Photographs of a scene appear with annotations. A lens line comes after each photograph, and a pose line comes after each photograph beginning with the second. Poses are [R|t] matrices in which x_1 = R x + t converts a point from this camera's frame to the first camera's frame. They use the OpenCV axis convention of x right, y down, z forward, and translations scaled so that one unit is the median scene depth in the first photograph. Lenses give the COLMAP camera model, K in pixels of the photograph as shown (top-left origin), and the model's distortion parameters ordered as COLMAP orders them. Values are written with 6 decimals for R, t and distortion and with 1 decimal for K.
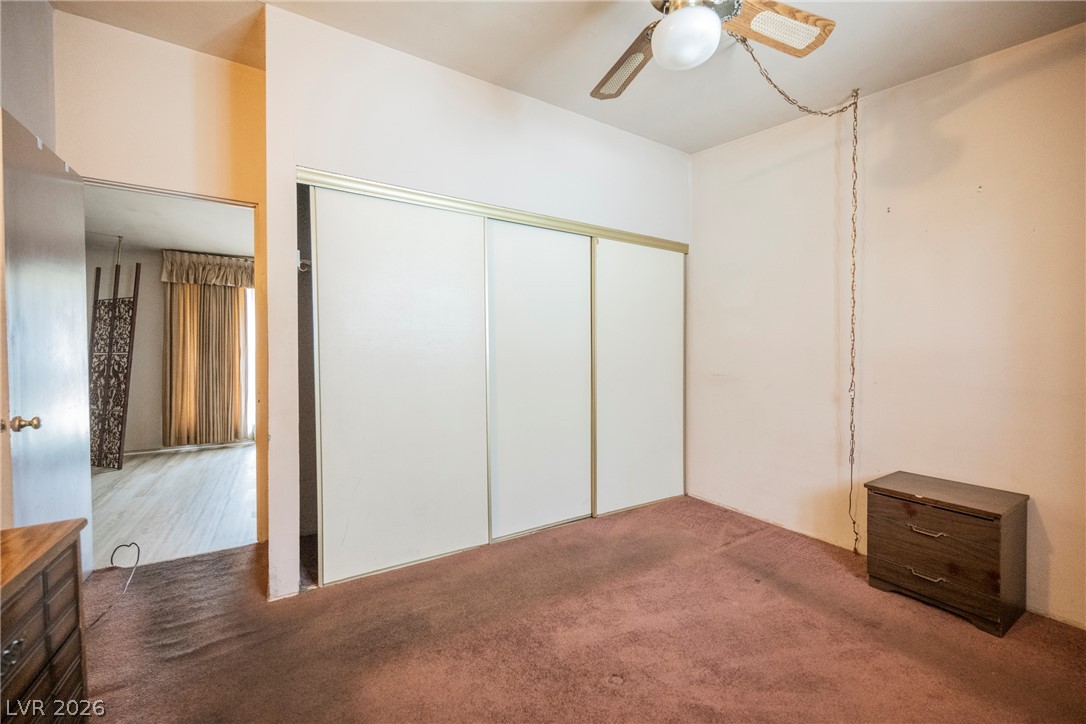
lens RADIAL K [[430.6, 0, 546.5], [0, 430.6, 357.6], [0, 0, 1]] dist [-0.003150, 0.000097]
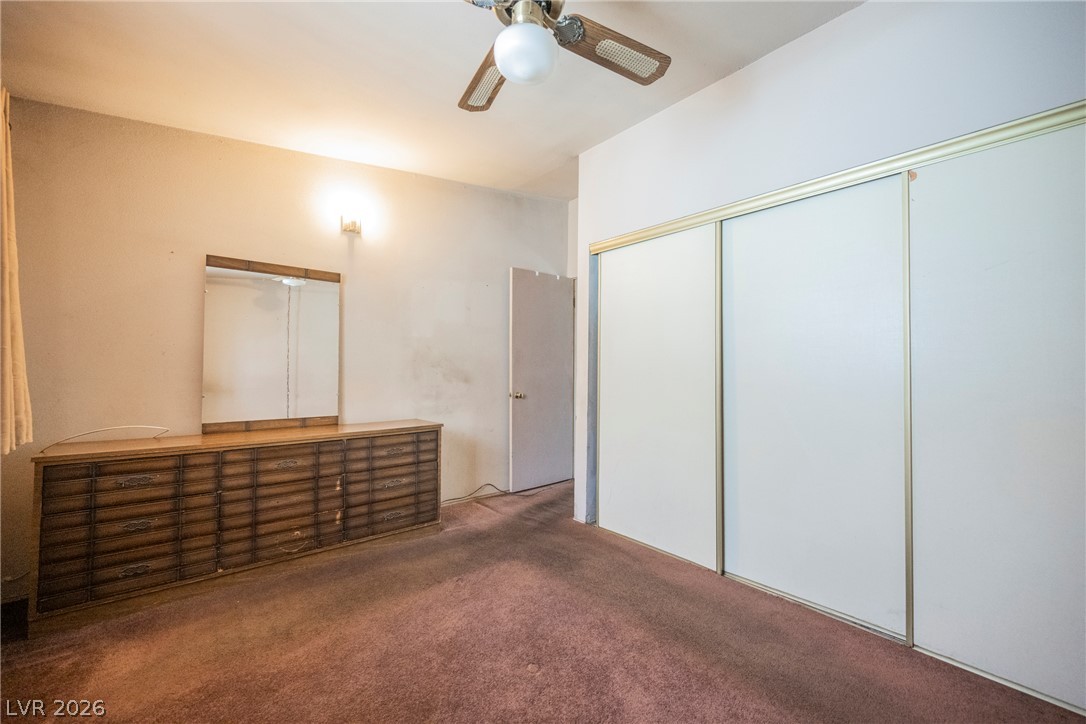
lens RADIAL K [[430.6, 0, 545.8], [0, 430.6, 363.0], [0, 0, 1]] dist [-0.003150, 0.000097]
pose [[0.153045, -0.005985, -0.988201, 0.938590], [-0.012796, 0.999886, -0.008037, -0.008265], [0.988136, 0.013875, 0.152951, 0.634956]]
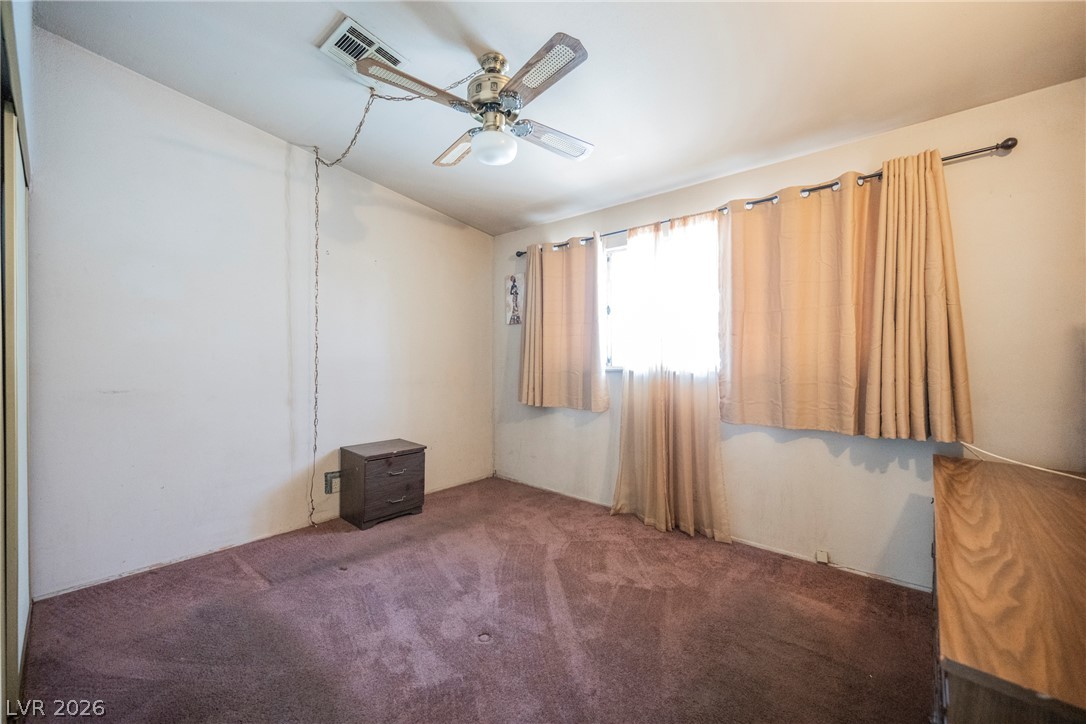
lens RADIAL K [[430.6, 0, 543.3], [0, 430.6, 358.3], [0, 0, 1]] dist [-0.003150, 0.000097]
pose [[-0.293550, -0.006619, 0.955921, -0.779186], [-0.000124, 0.999976, 0.006885, -0.034634], [-0.955944, 0.001902, -0.293544, 0.893378]]
